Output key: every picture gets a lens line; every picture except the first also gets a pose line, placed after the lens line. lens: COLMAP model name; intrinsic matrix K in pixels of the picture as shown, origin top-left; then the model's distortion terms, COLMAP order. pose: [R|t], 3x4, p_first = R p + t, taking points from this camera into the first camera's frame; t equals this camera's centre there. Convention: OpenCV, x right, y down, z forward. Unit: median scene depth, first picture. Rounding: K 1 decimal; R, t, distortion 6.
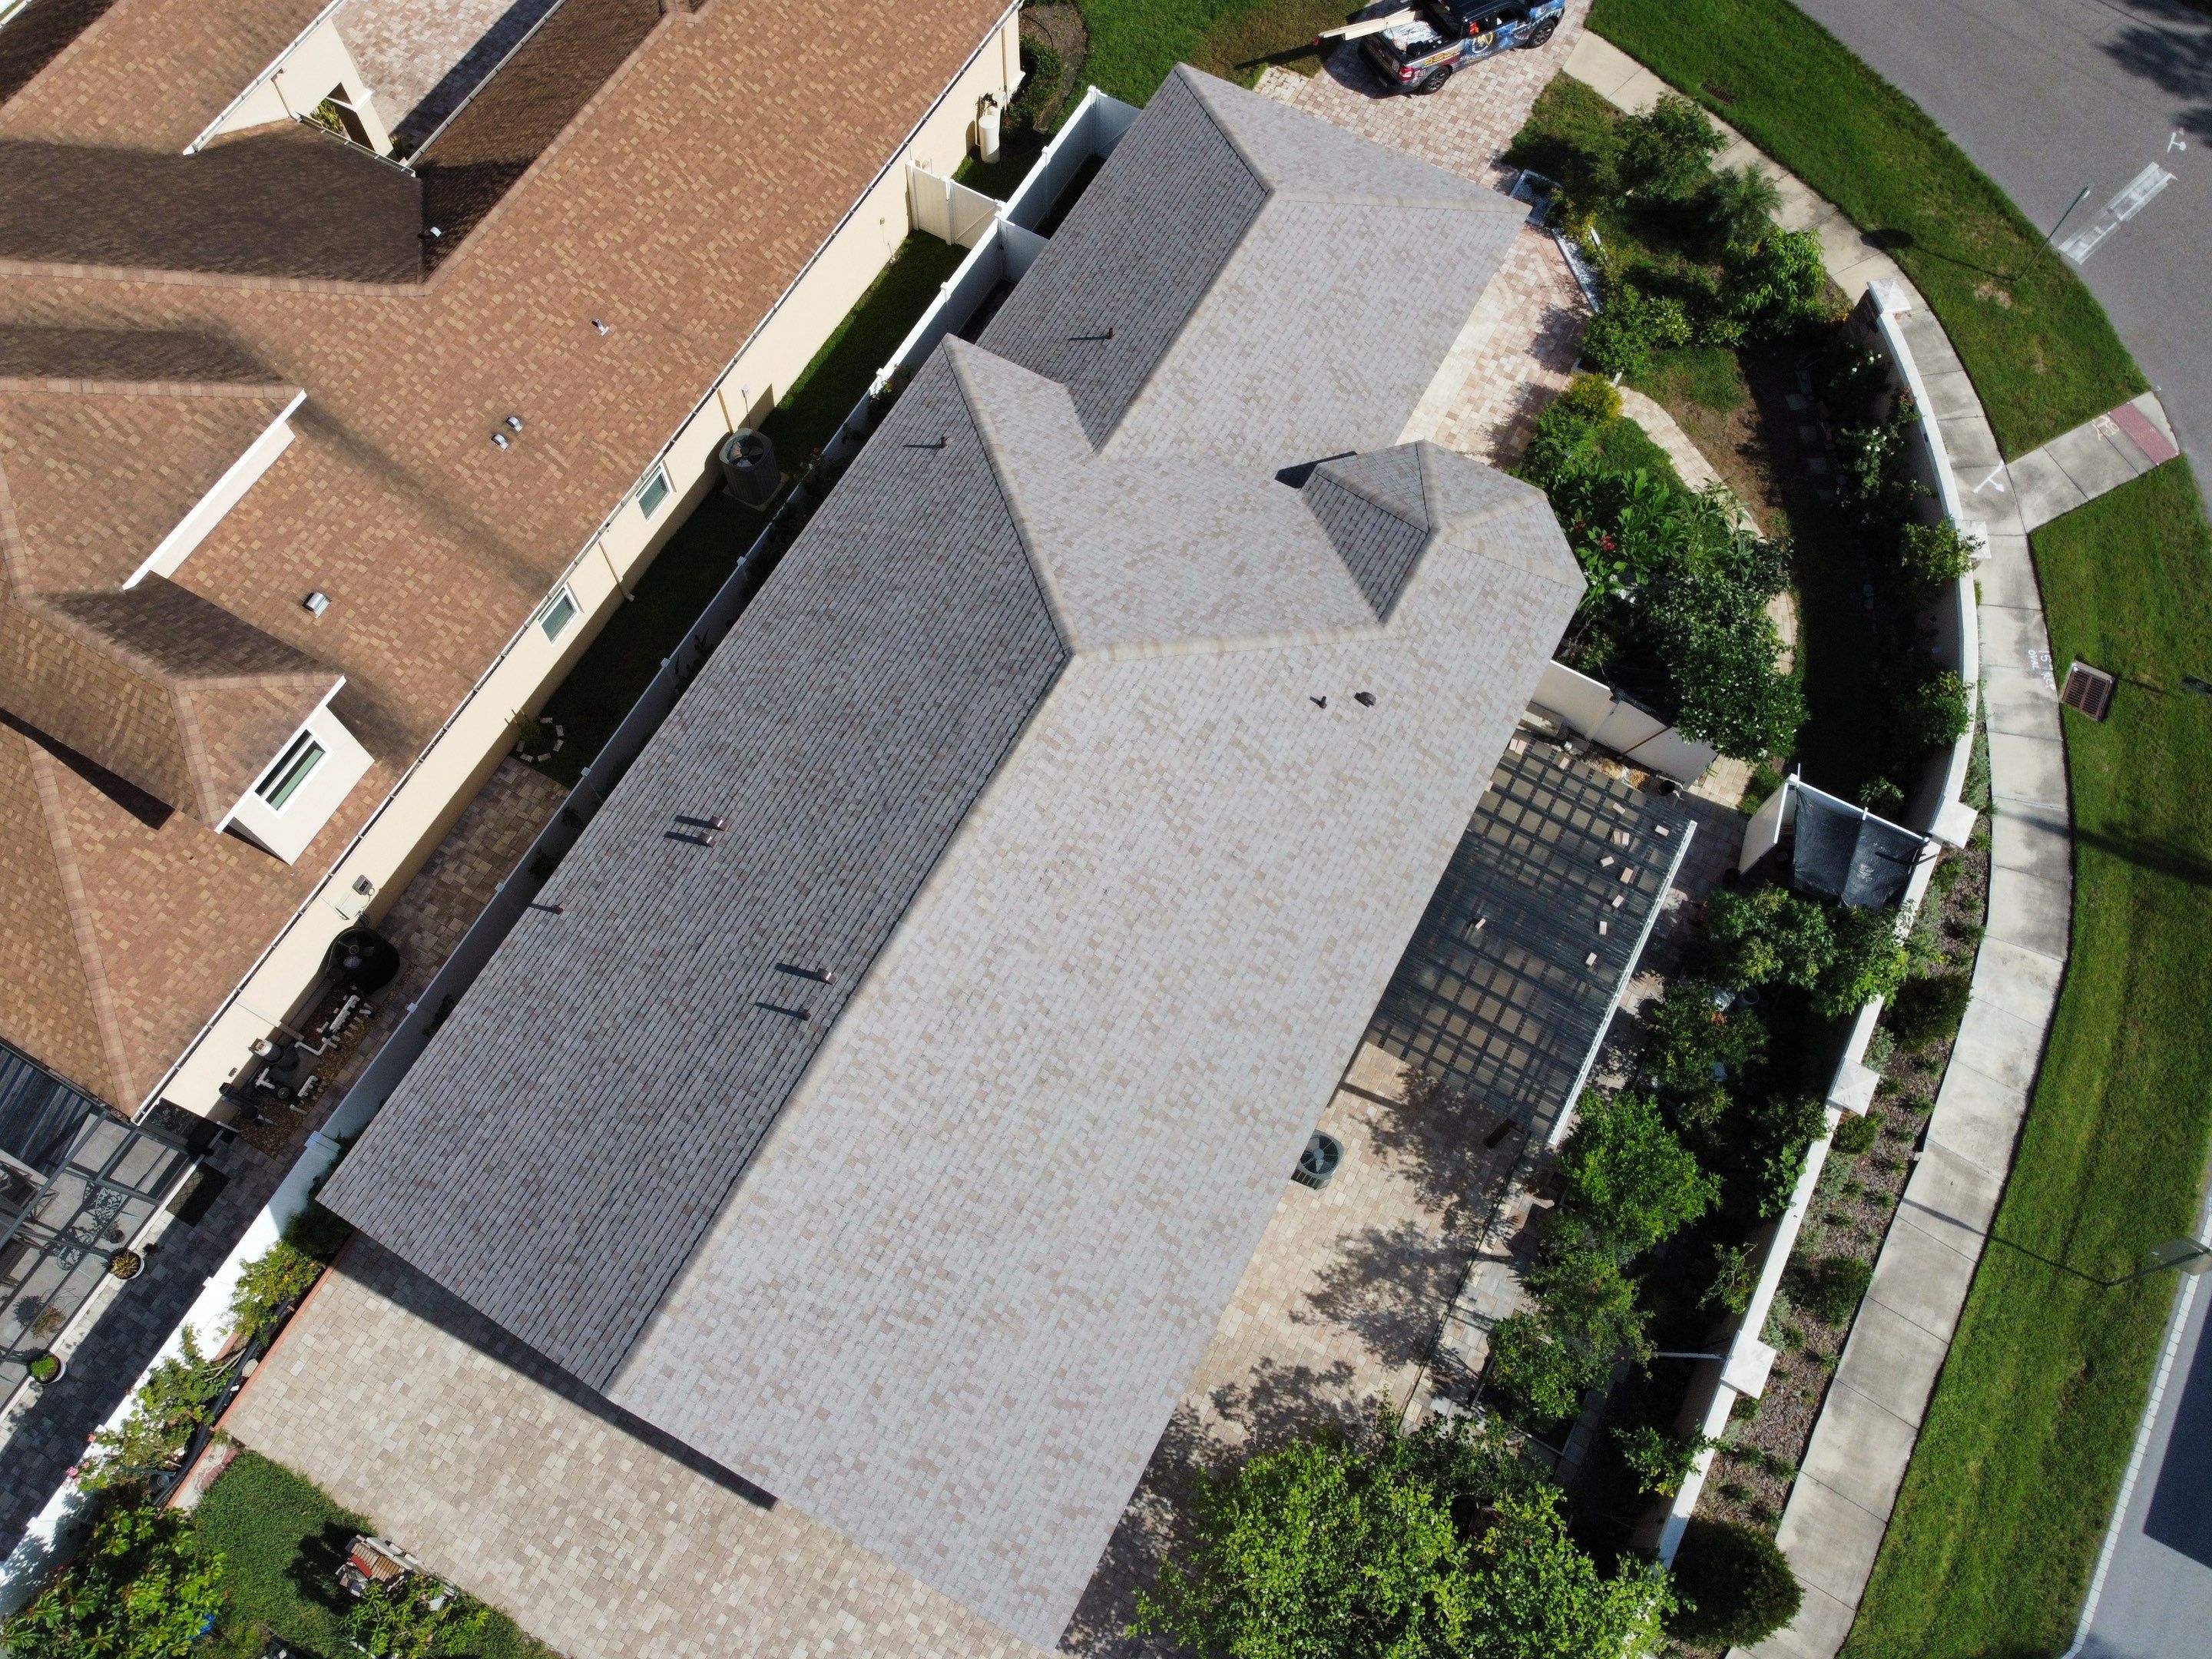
lens RADIAL K [[1667.2, 0, 1077.8], [0, 1667.2, 814.2], [0, 0, 1]] dist [0.014274, -0.020385]
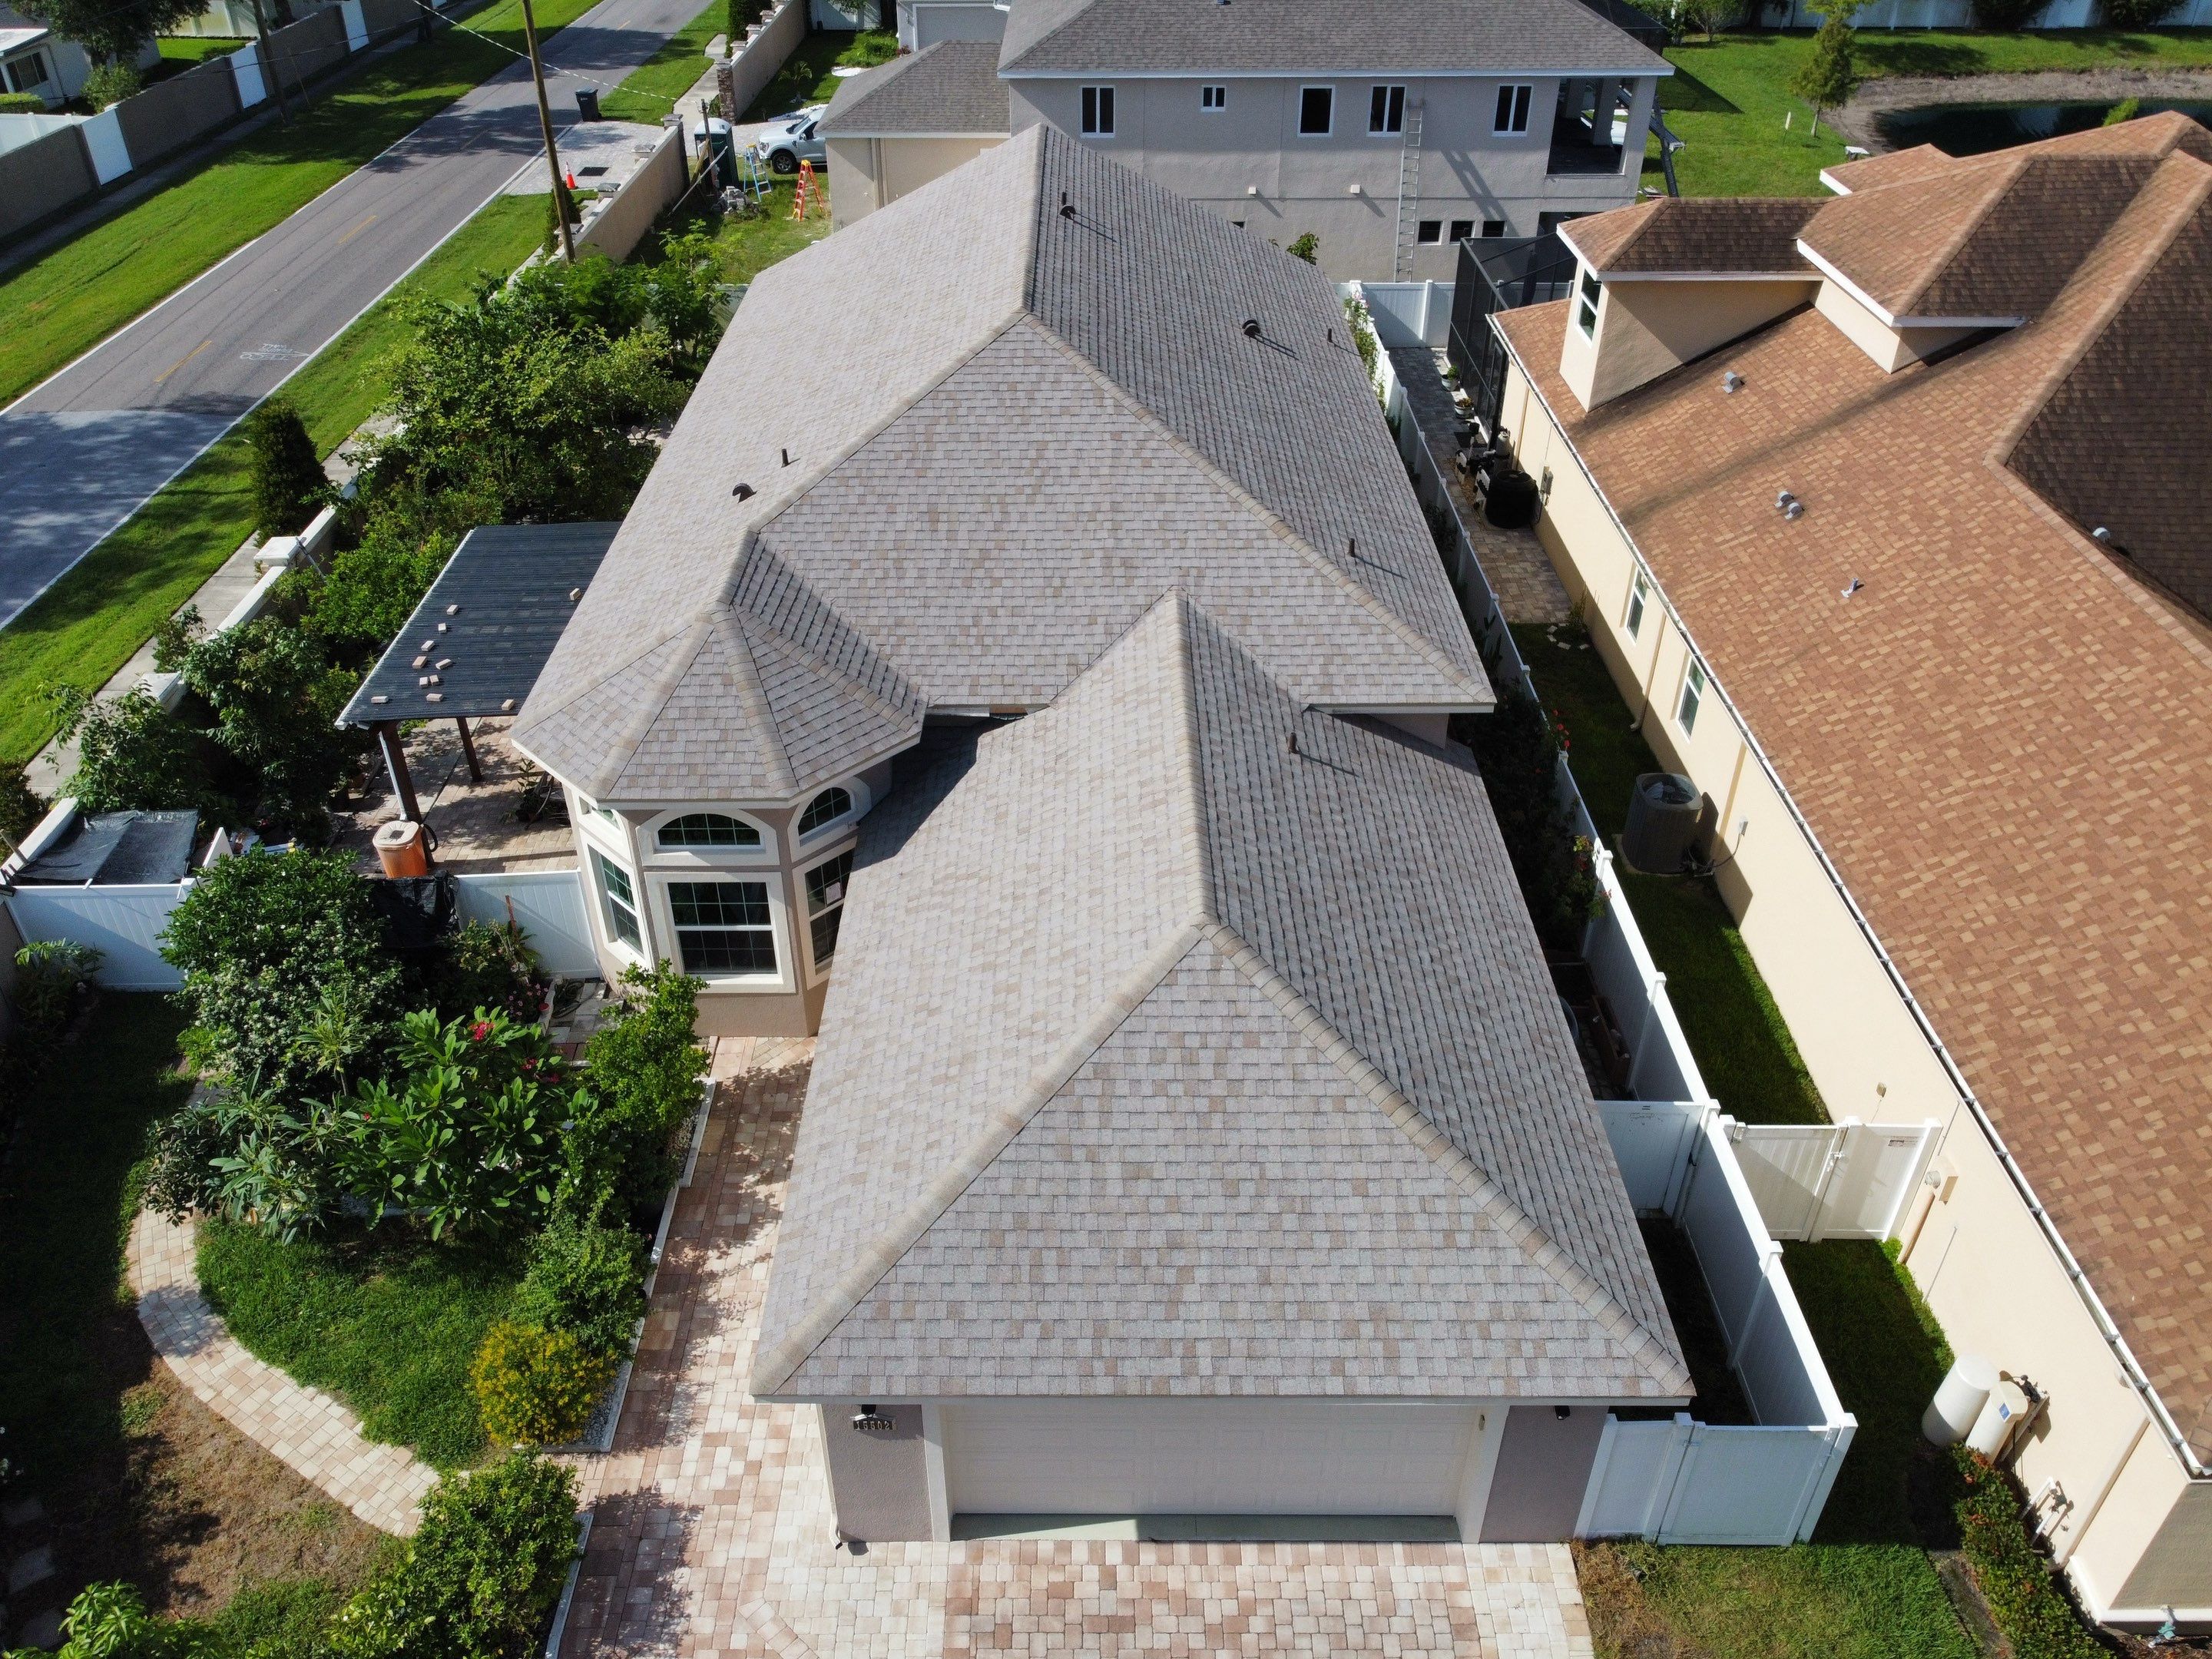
lens RADIAL K [[1667.2, 0, 1083.0], [0, 1667.2, 810.2], [0, 0, 1]] dist [0.014274, -0.020385]
pose [[-0.875804, 0.272526, -0.398369, 0.389323], [-0.443342, -0.127895, 0.887181, -0.903200], [0.190830, 0.953610, 0.232833, 0.925002]]
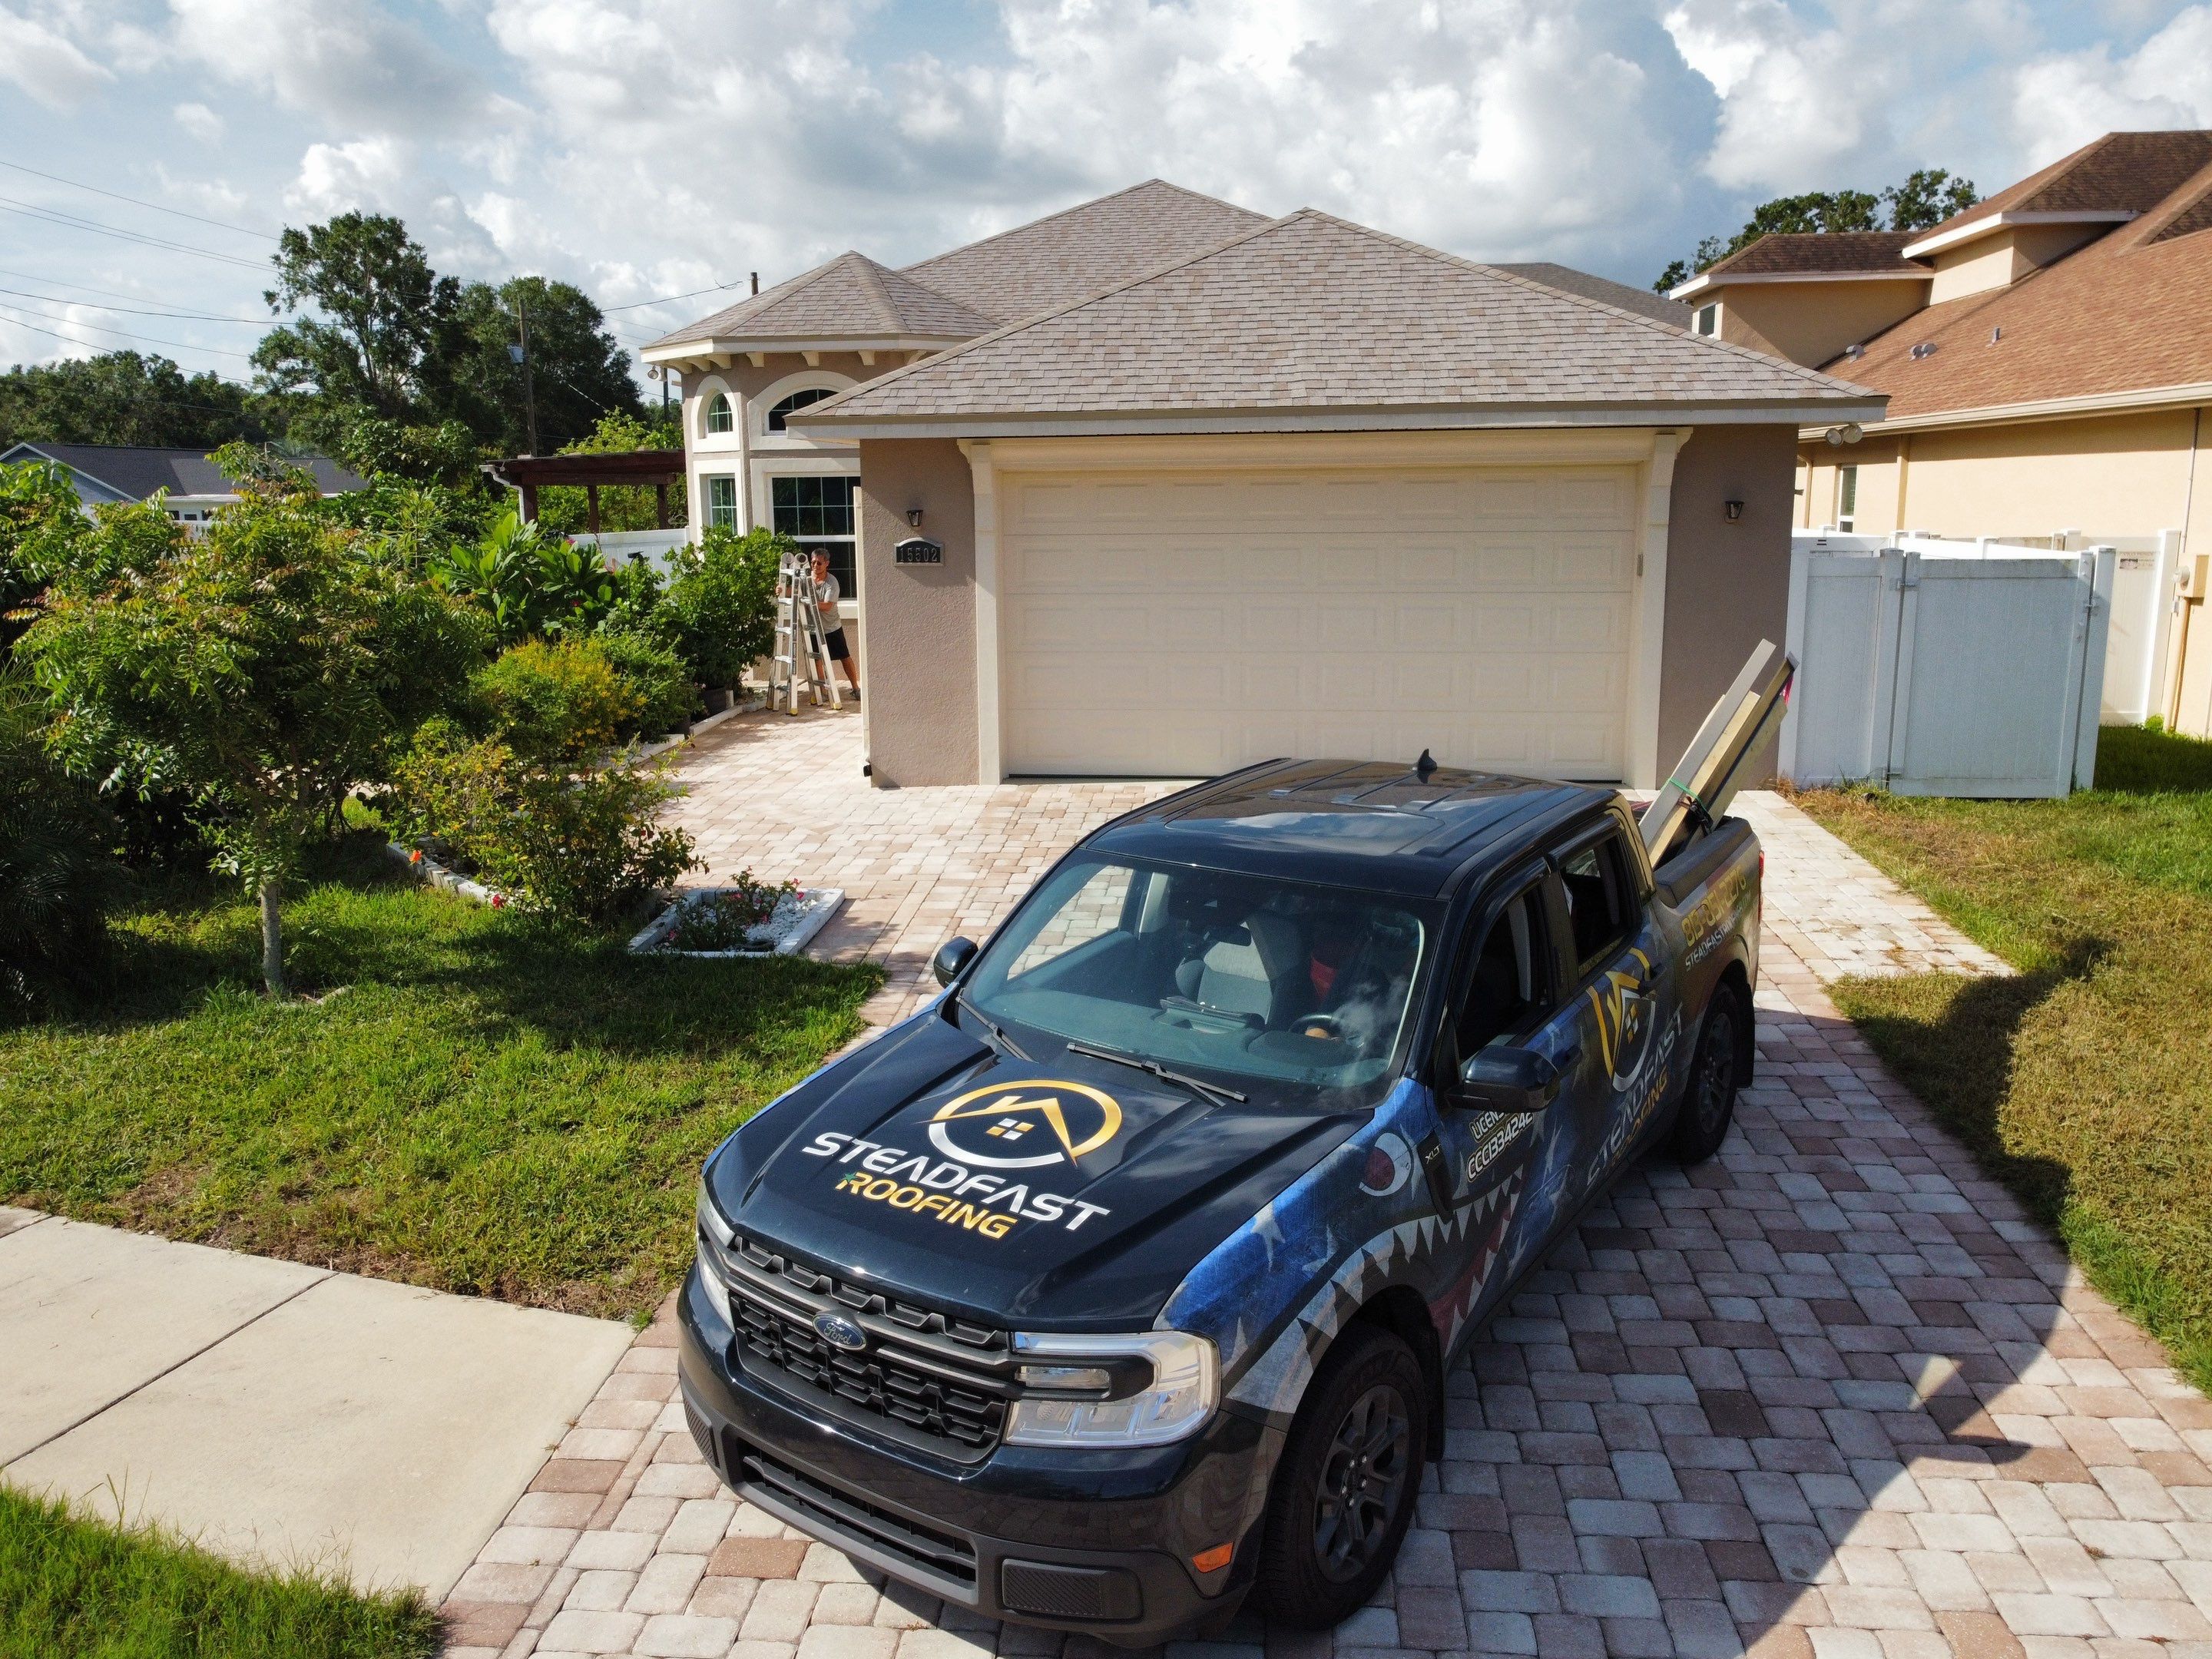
lens RADIAL K [[1667.2, 0, 1081.8], [0, 1667.2, 814.6], [0, 0, 1]] dist [0.014274, -0.020385]
pose [[-0.920418, 0.081496, -0.382346, 0.431123], [-0.355215, 0.234084, 0.905001, -0.843816], [0.163255, 0.968795, -0.186506, 1.392676]]
